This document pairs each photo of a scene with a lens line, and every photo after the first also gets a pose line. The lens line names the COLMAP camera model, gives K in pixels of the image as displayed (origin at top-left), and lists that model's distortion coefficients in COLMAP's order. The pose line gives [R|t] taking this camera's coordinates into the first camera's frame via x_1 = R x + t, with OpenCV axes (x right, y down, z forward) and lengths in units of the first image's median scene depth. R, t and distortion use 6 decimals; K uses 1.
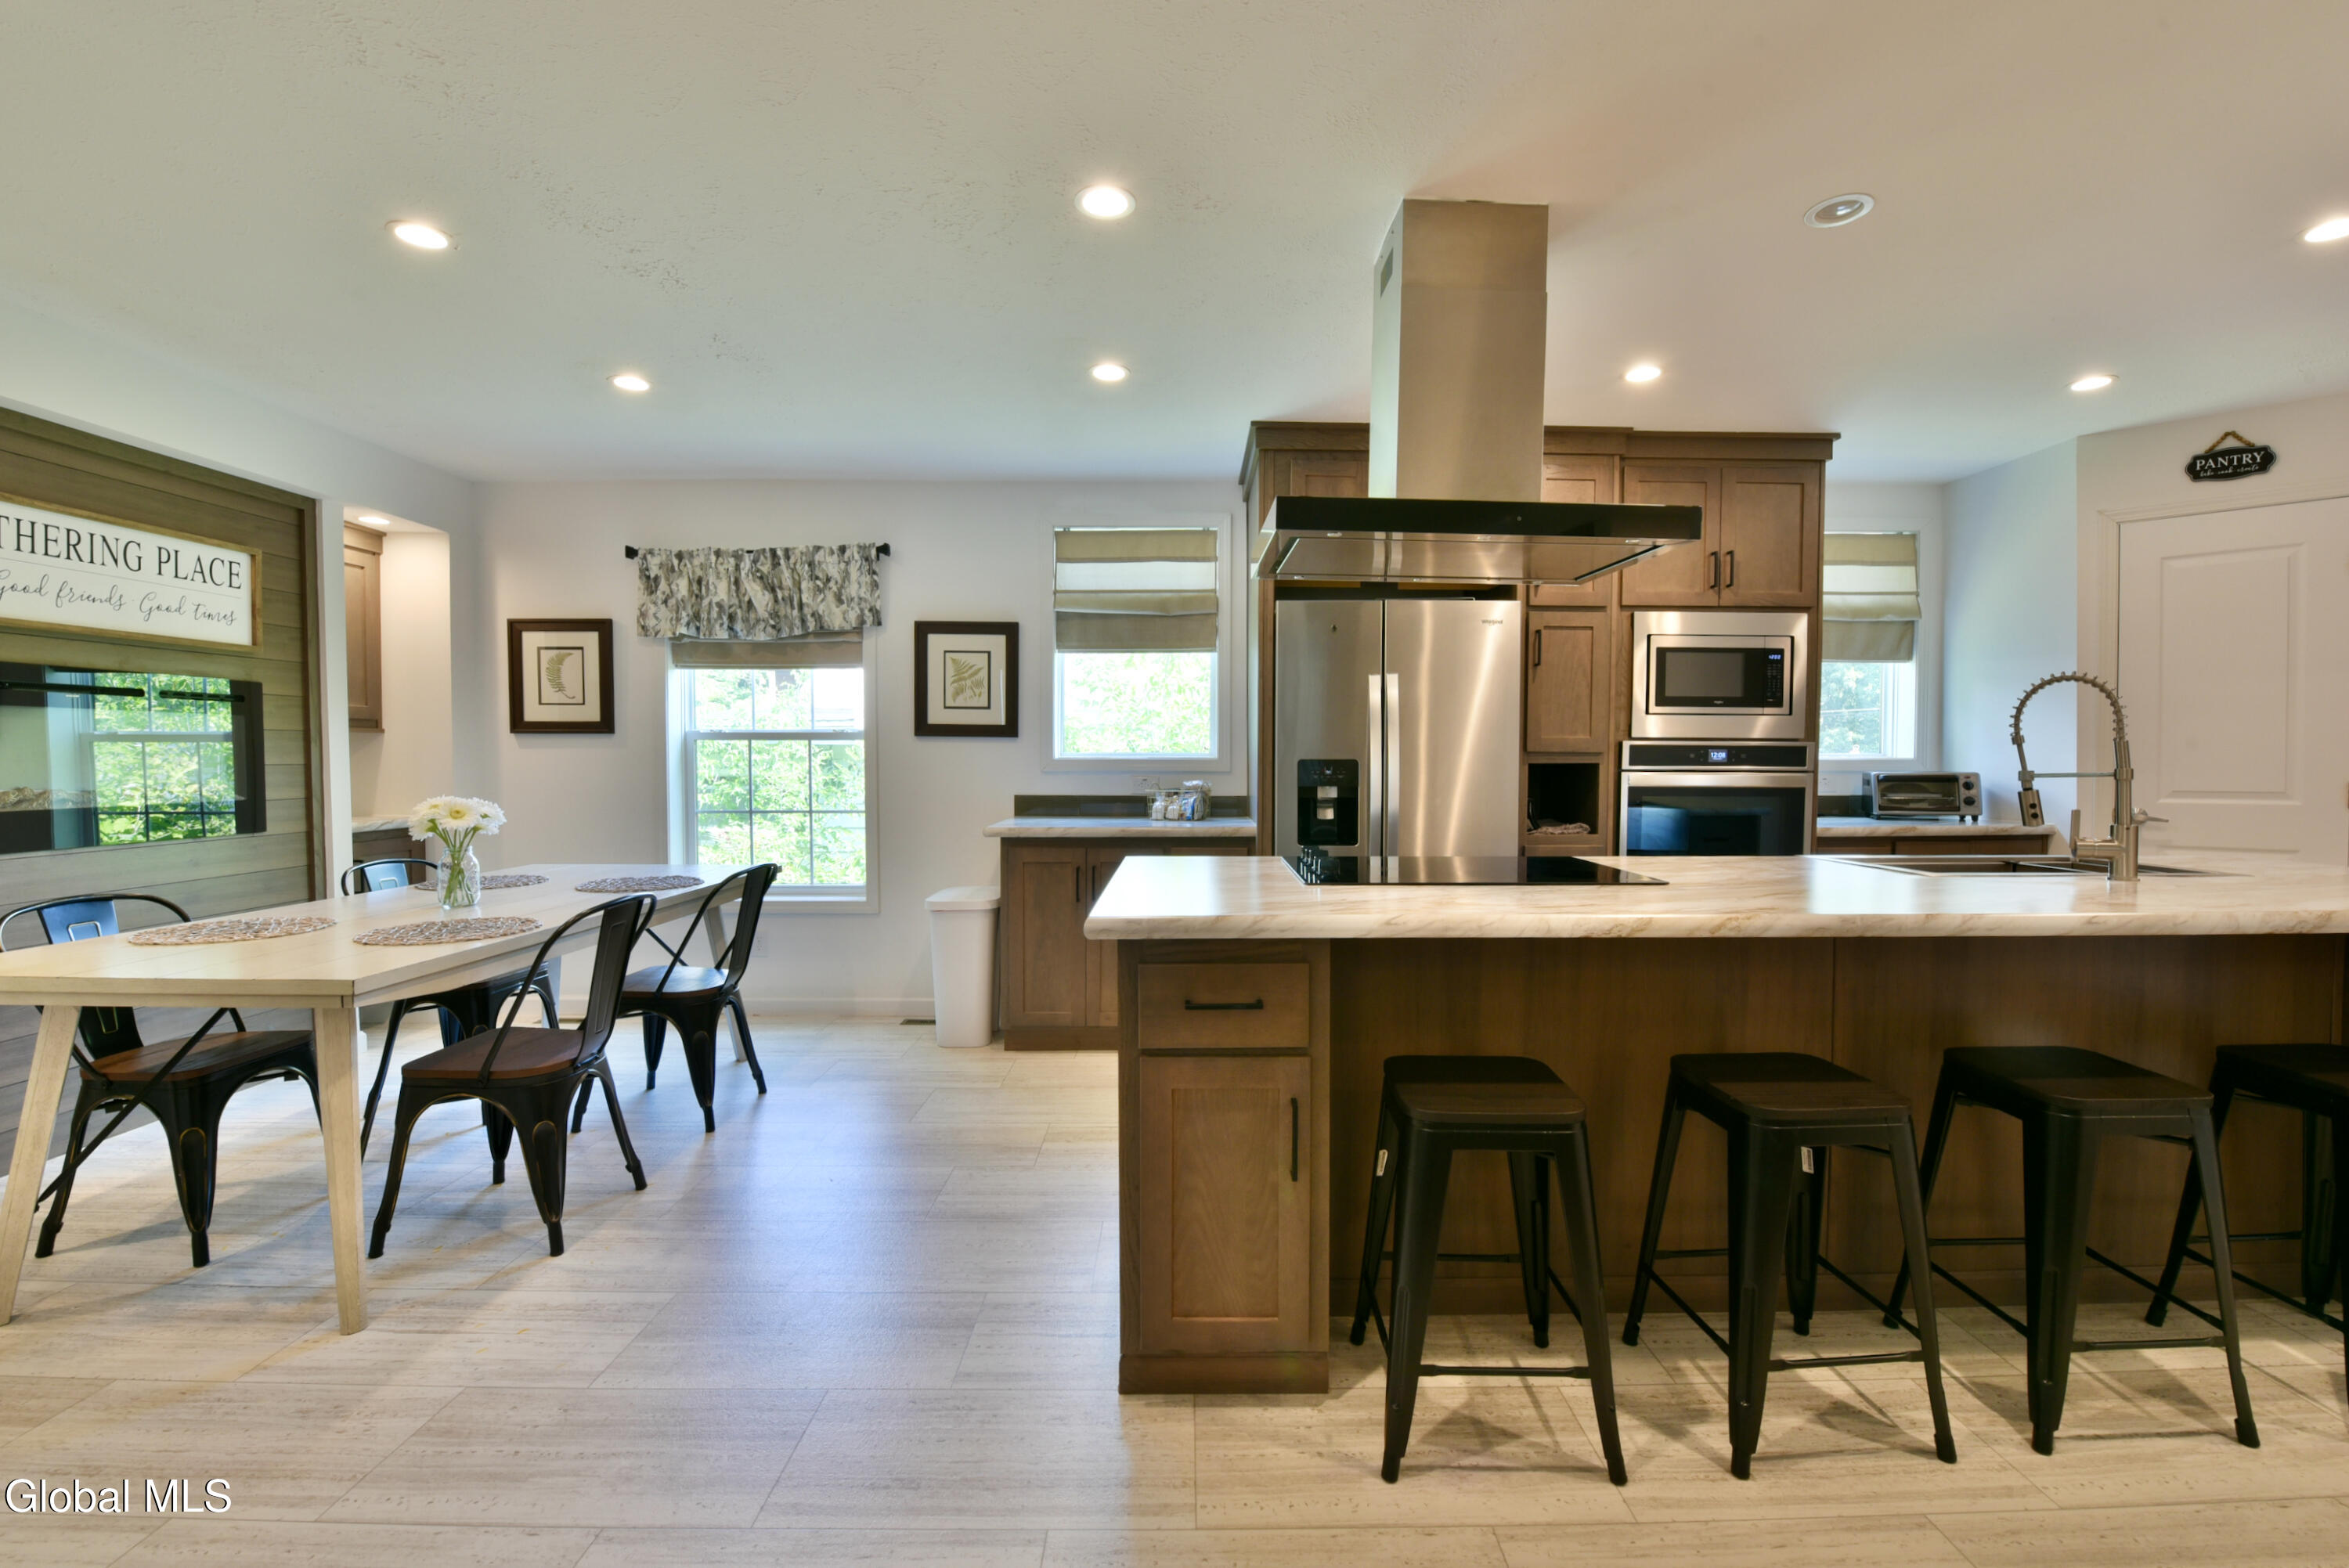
lens RADIAL K [[964.8, 0, 1205.2], [0, 964.8, 787.6], [0, 0, 1]] dist [-0.022768, -0.000292]
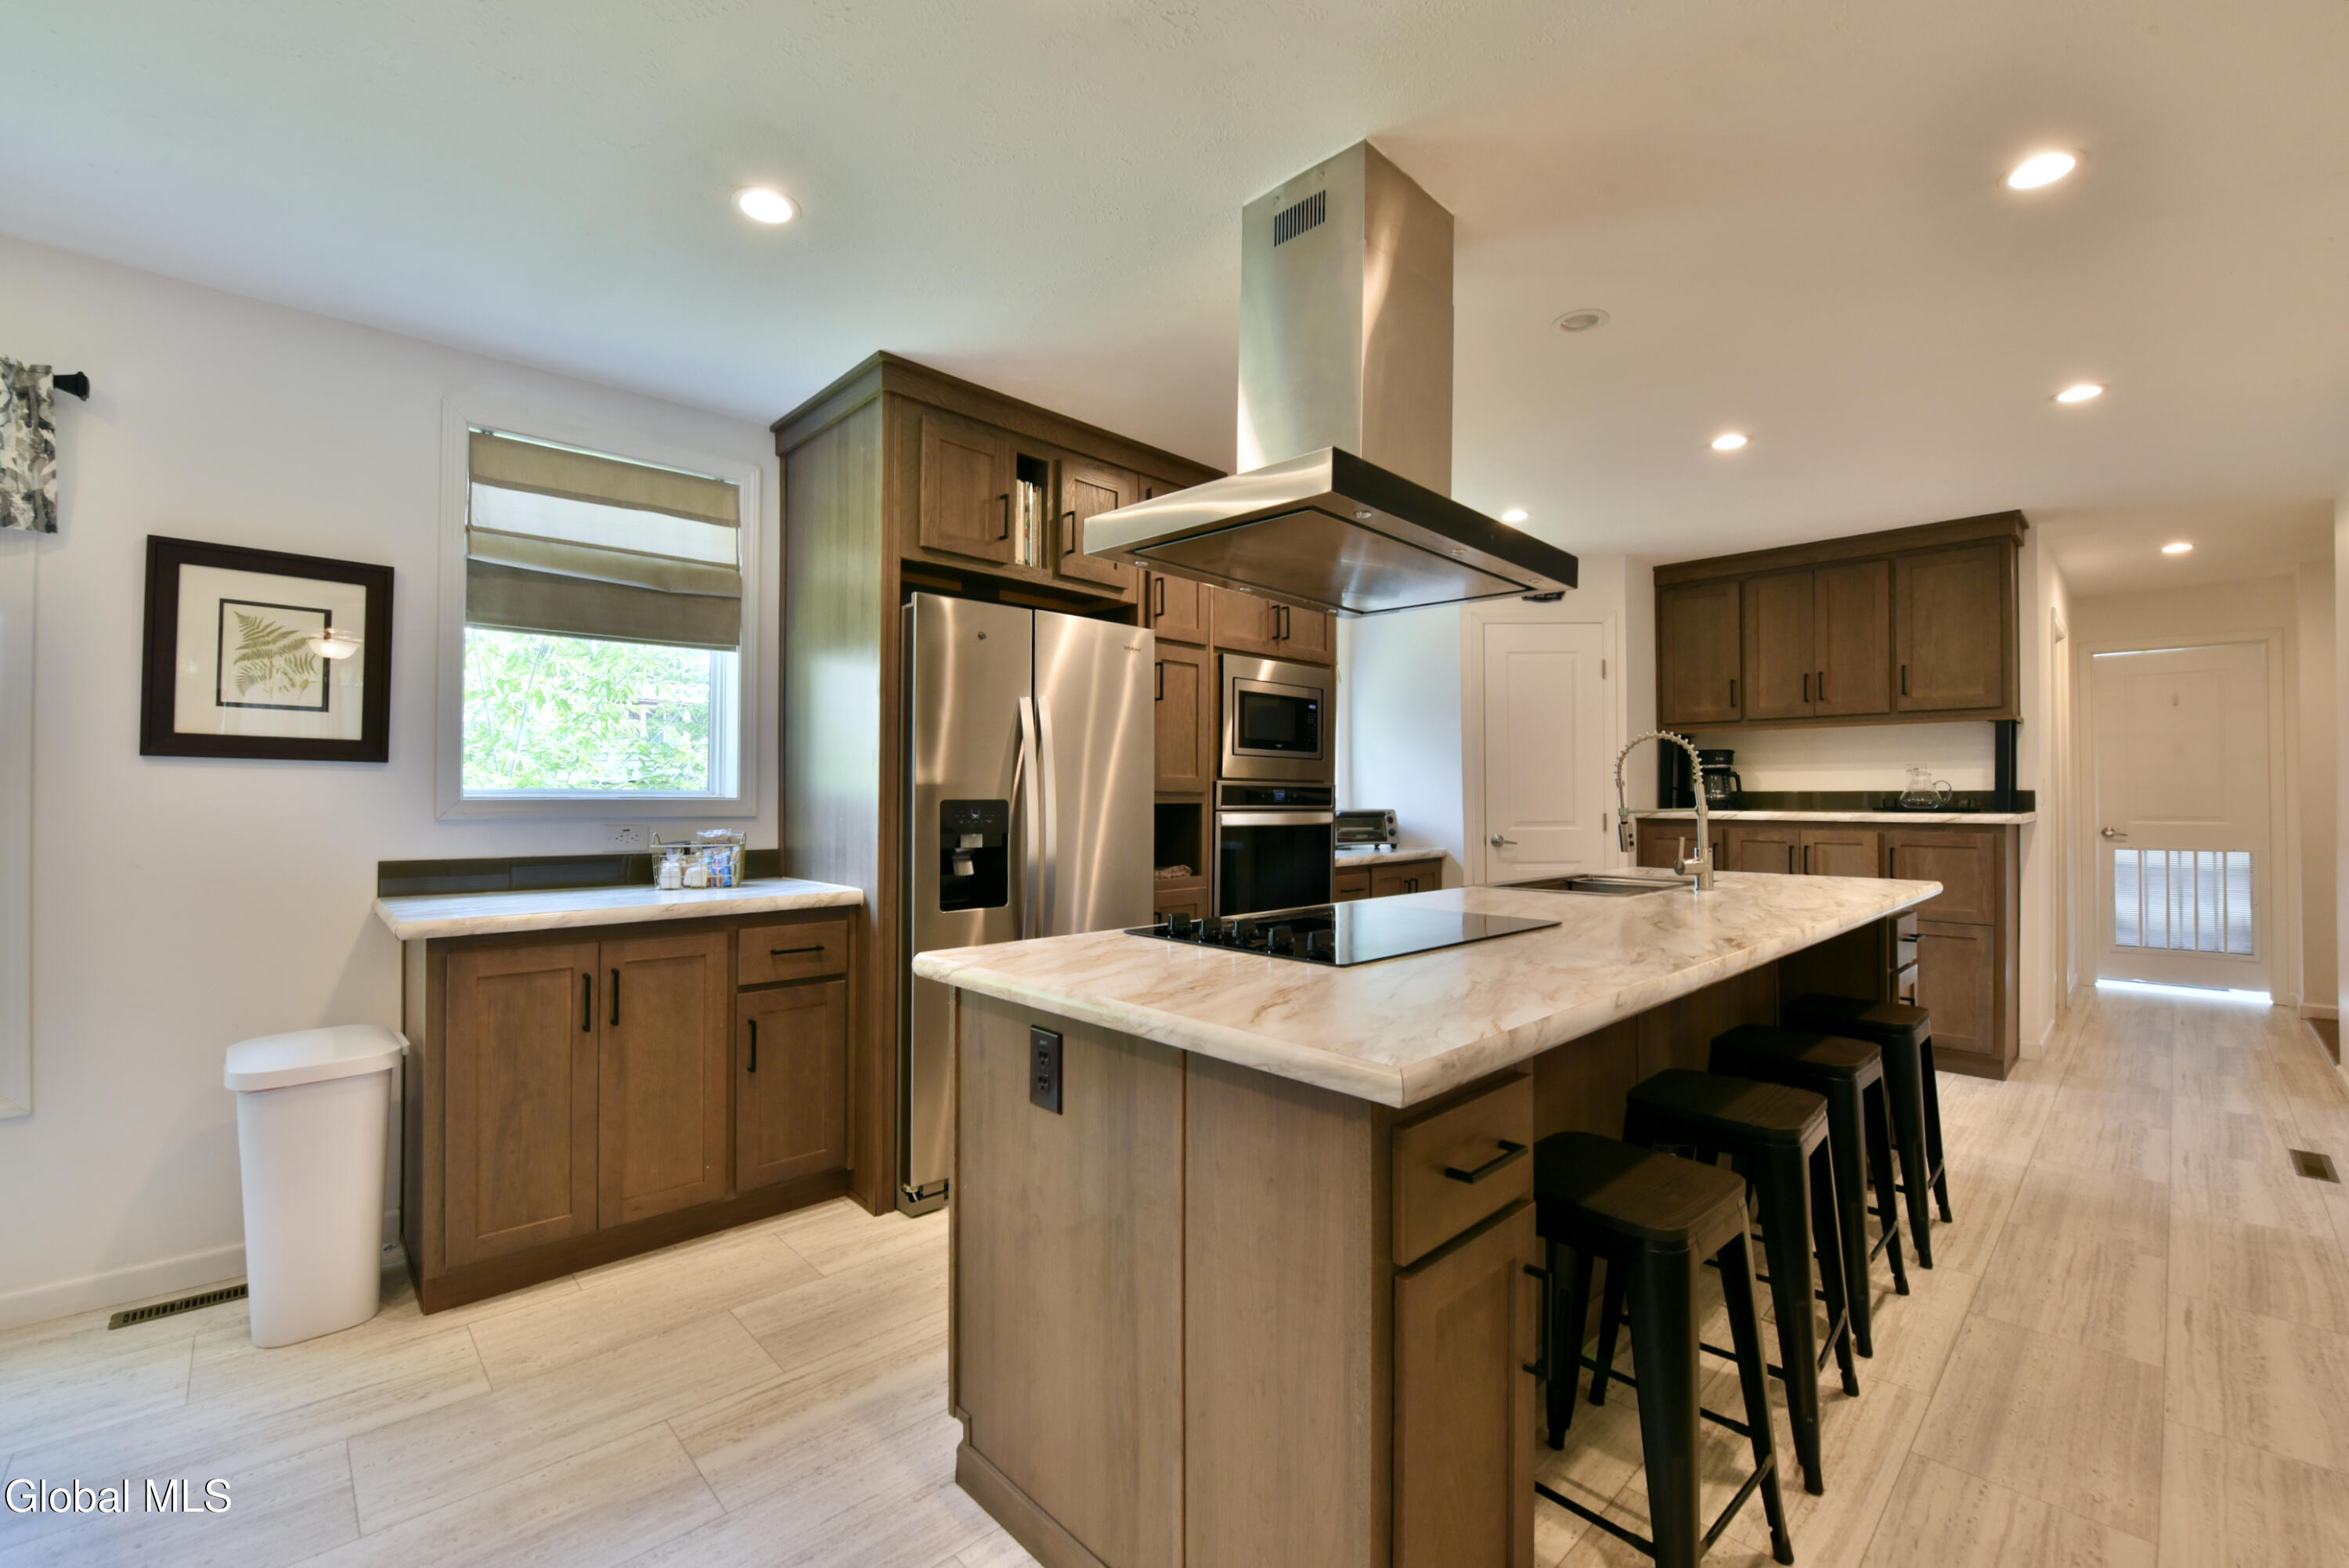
lens RADIAL K [[970.5, 0, 1181.4], [0, 970.5, 786.5], [0, 0, 1]] dist [-0.018700, -0.001002]
pose [[0.732598, 0.008288, 0.680611, -0.277388], [0.020031, 0.999230, -0.033728, -0.009509], [-0.680367, 0.038342, 0.731868, 0.287794]]
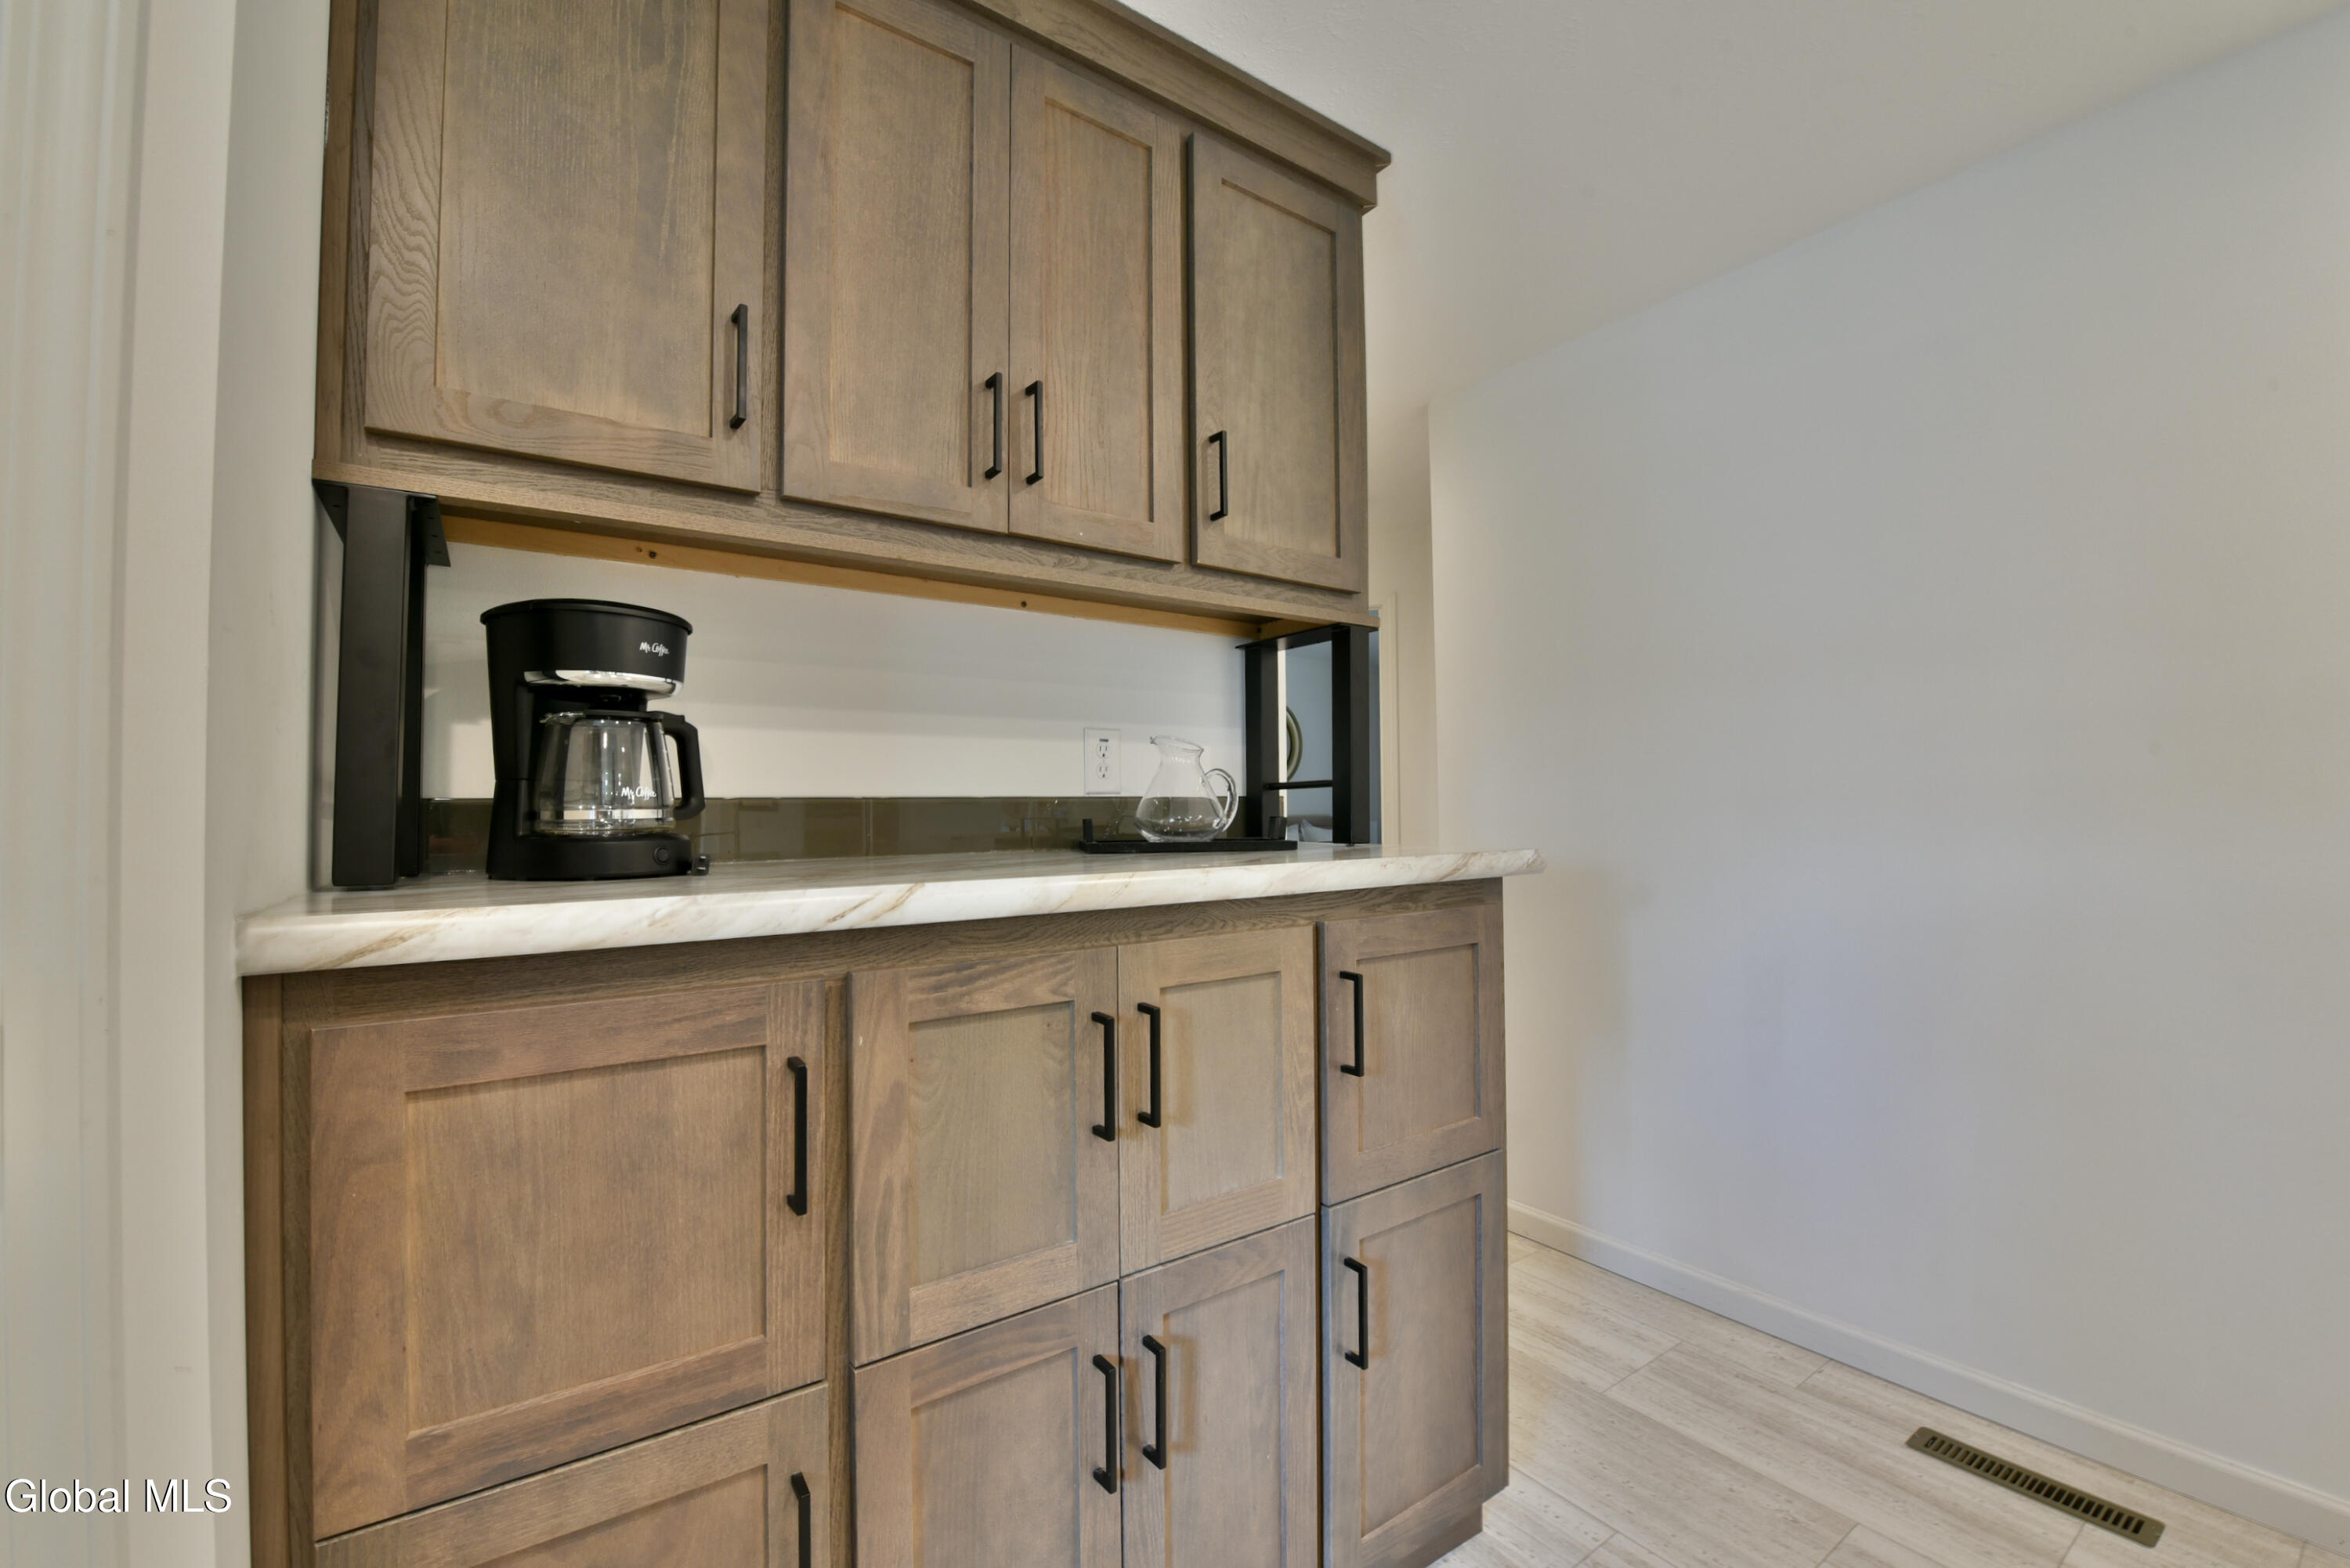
lens RADIAL K [[988.0, 0, 1145.2], [0, 988.0, 787.0], [0, 0, 1]] dist [-0.019114, -0.001183]
pose [[-0.544126, 0.029734, 0.838476, 0.848152], [0.037730, 0.999228, -0.010950, -0.025732], [-0.838154, 0.025678, -0.544828, 0.800547]]
